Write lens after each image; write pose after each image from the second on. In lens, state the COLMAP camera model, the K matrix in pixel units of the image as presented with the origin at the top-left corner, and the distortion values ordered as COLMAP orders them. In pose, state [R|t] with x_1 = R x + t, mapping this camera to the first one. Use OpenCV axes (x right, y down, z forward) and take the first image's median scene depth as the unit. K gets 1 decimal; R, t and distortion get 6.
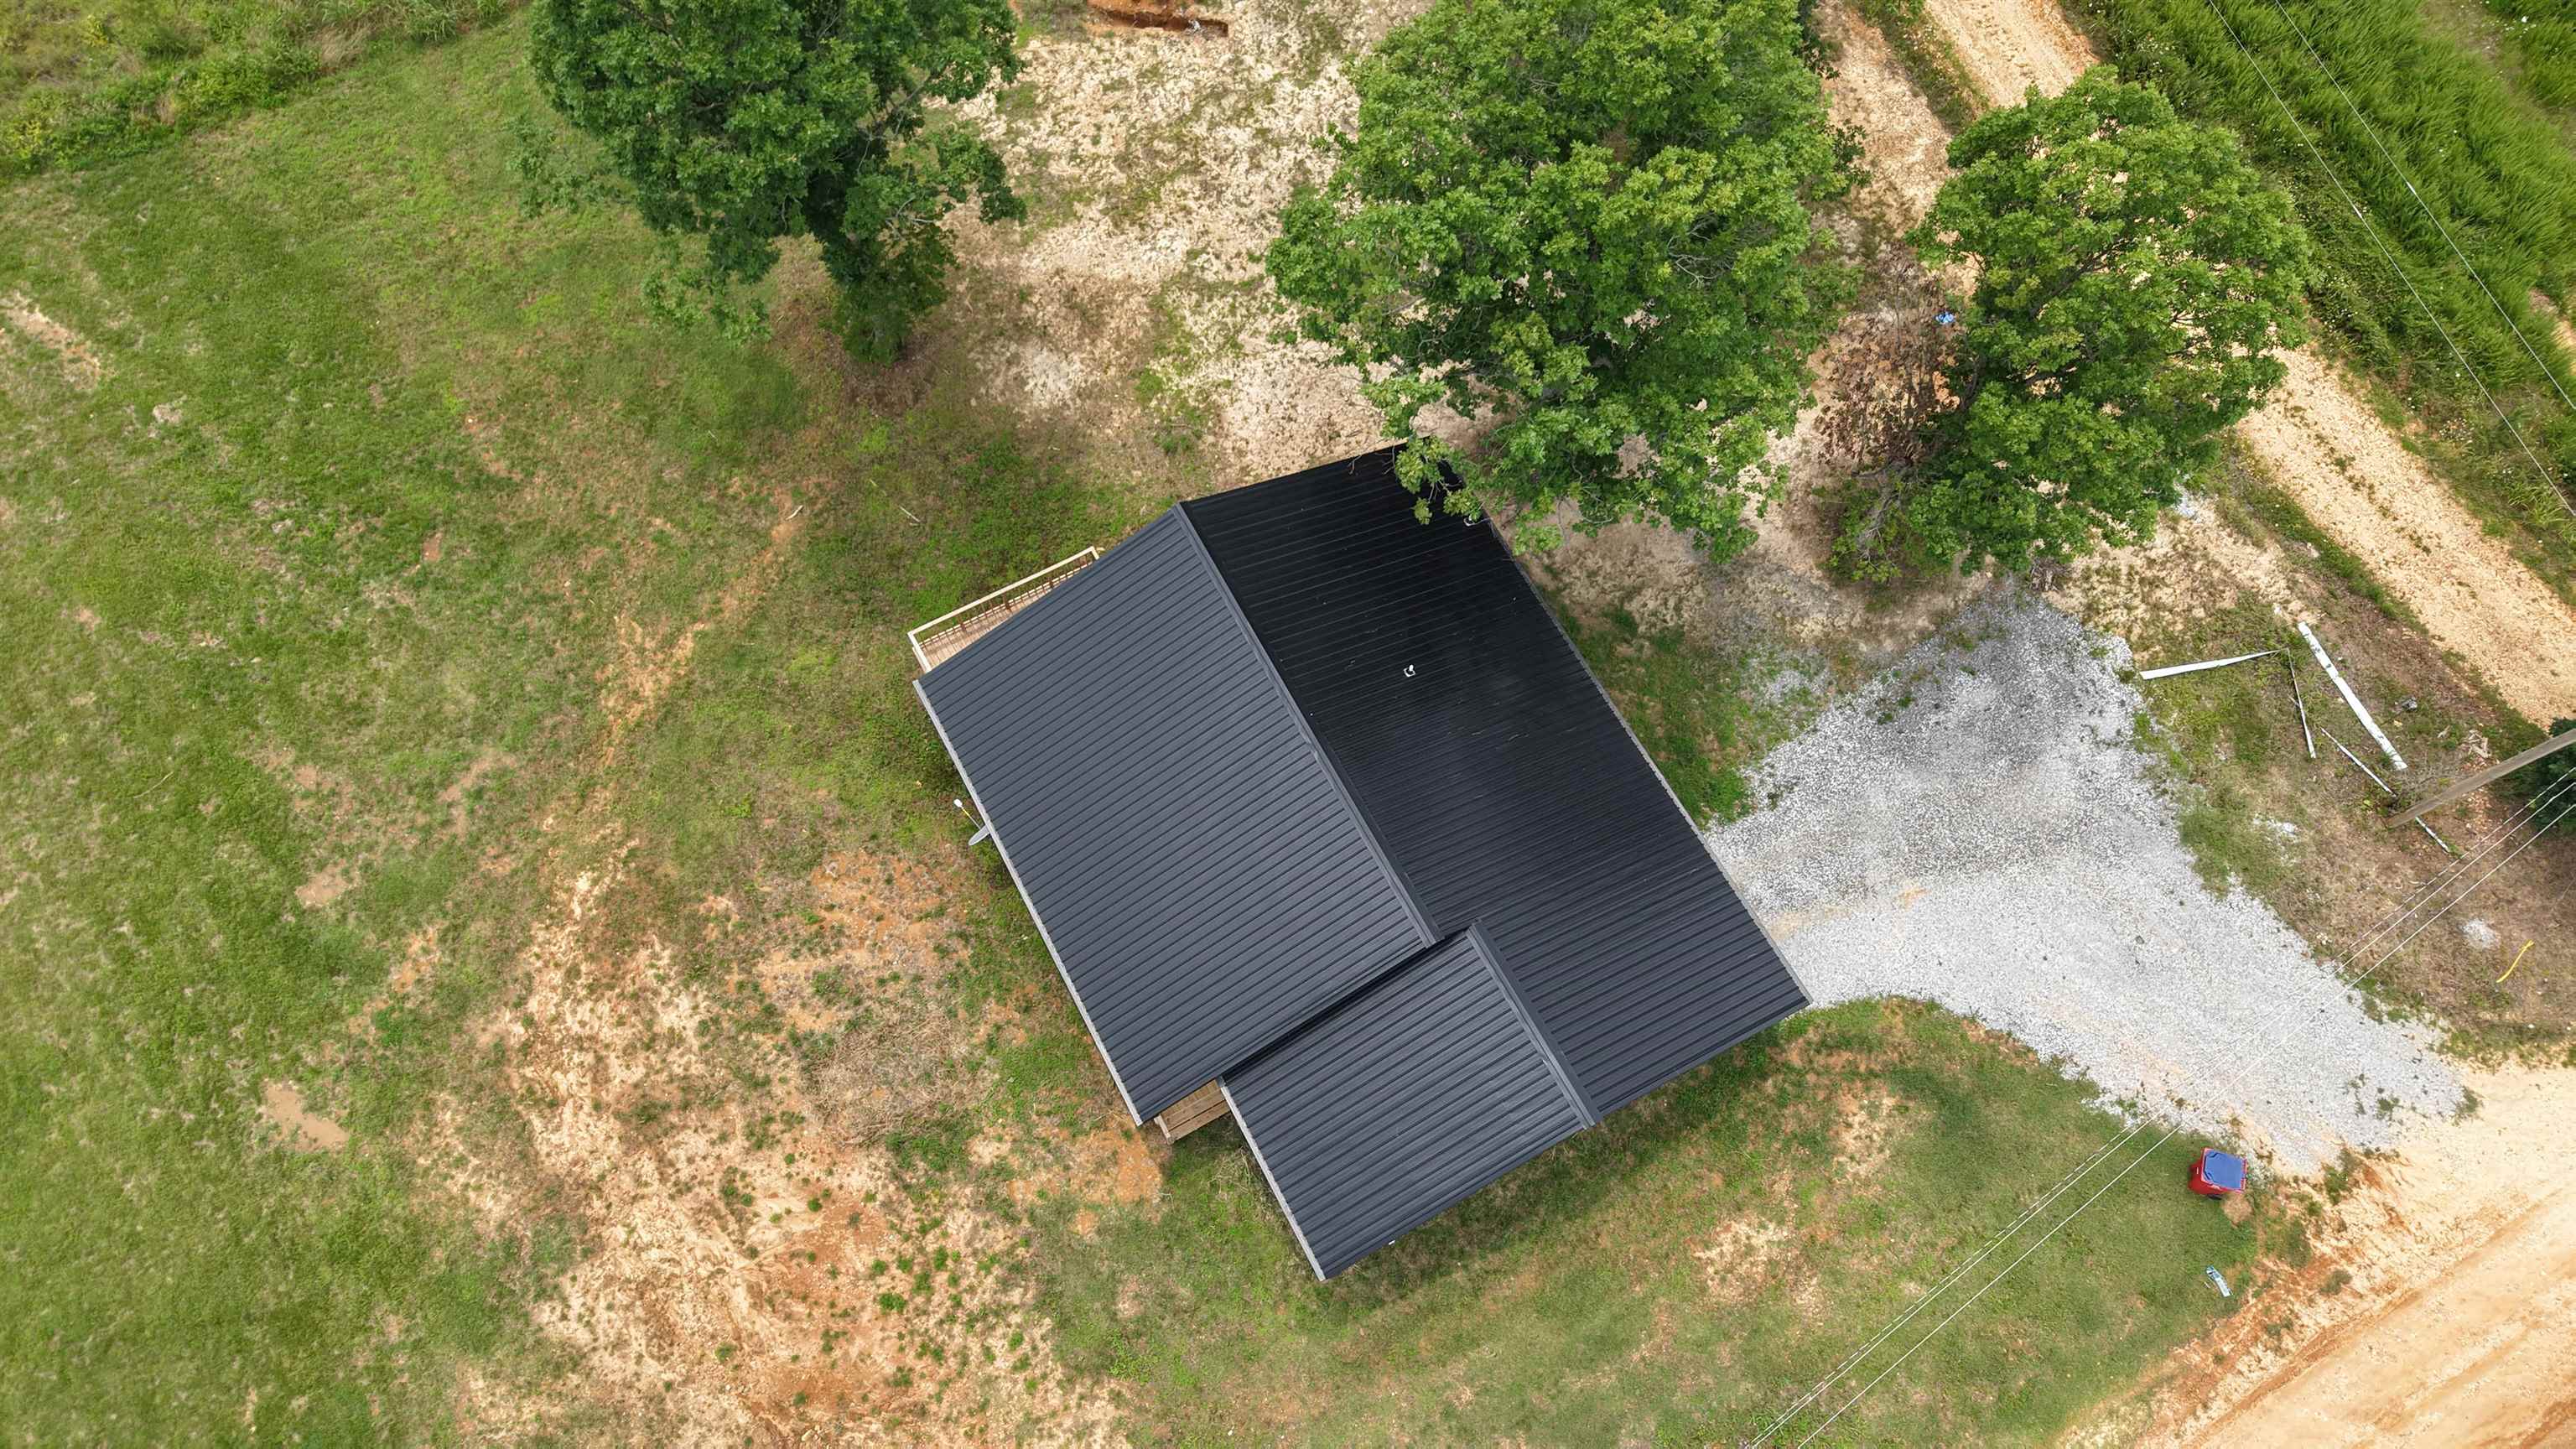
lens RADIAL K [[1769.5, 0, 1290.2], [0, 1769.5, 720.8], [0, 0, 1]] dist [-0.005325, -0.010283]
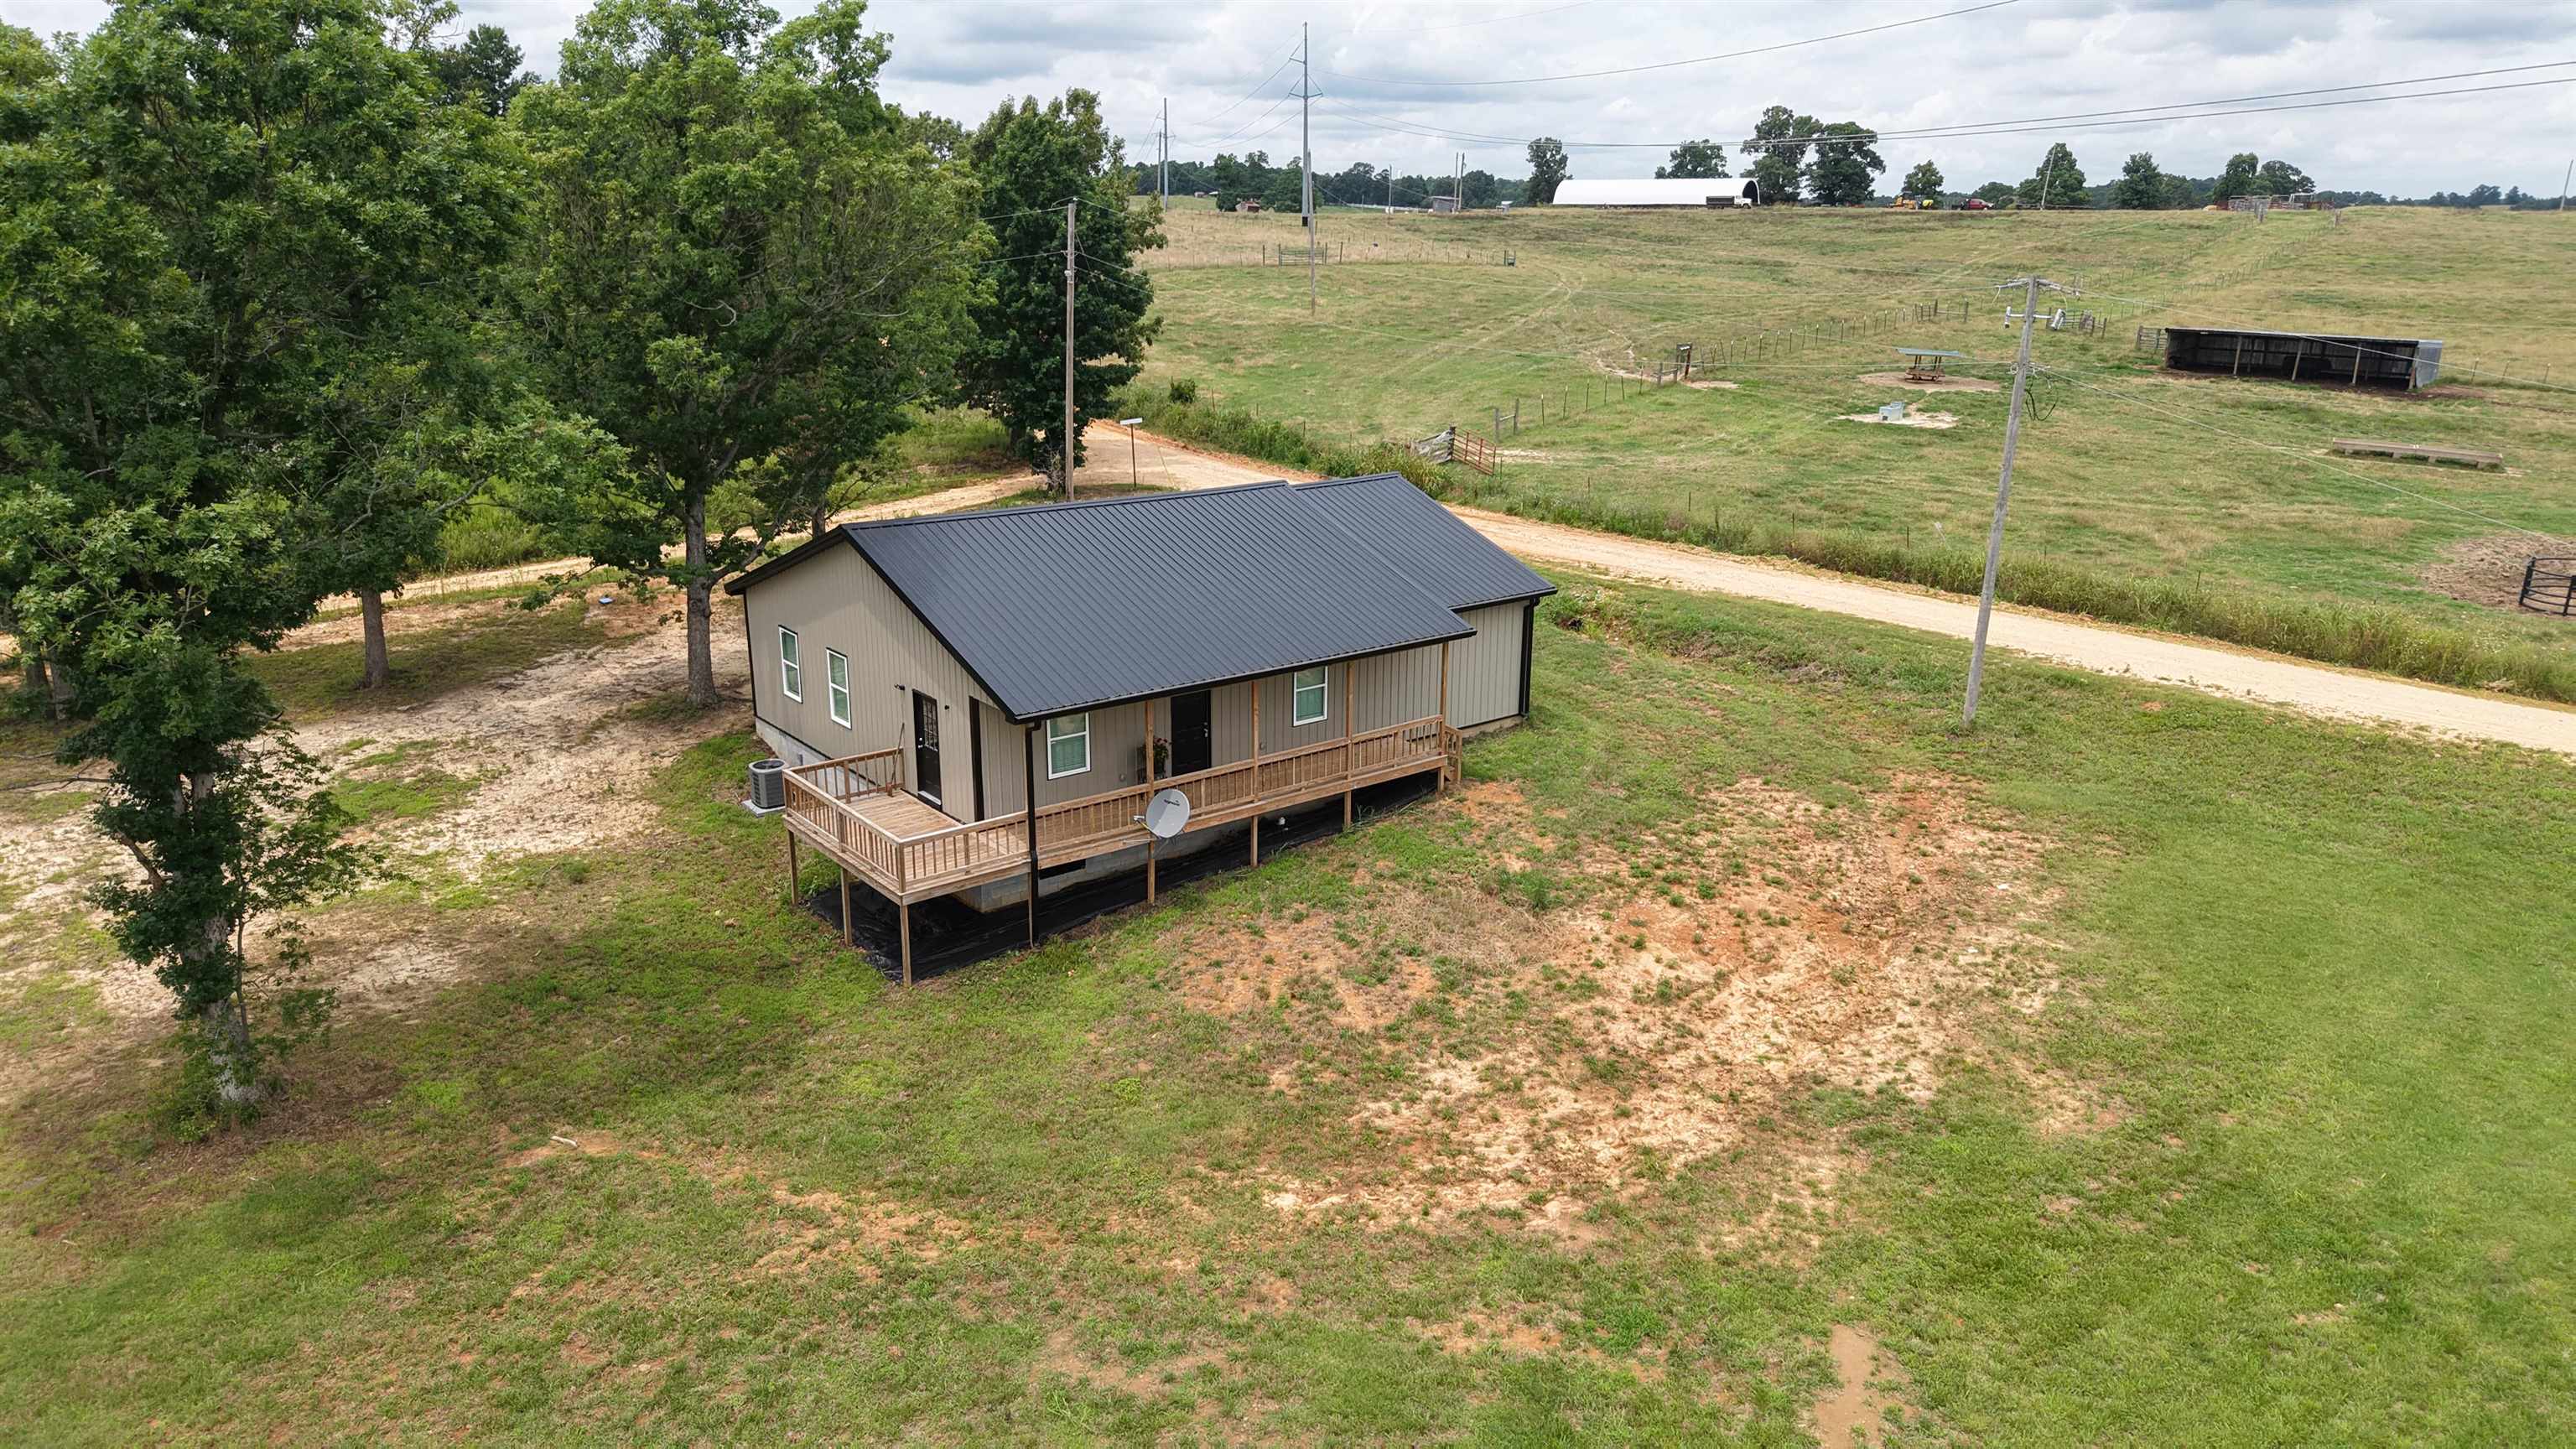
lens RADIAL K [[1769.5, 0, 1295.0], [0, 1769.5, 719.4], [0, 0, 1]] dist [-0.005325, -0.010283]
pose [[-0.175300, -0.283256, 0.942887, -0.945370], [0.911332, 0.315658, 0.264261, -0.111488], [-0.372484, 0.905608, 0.202805, 0.779406]]
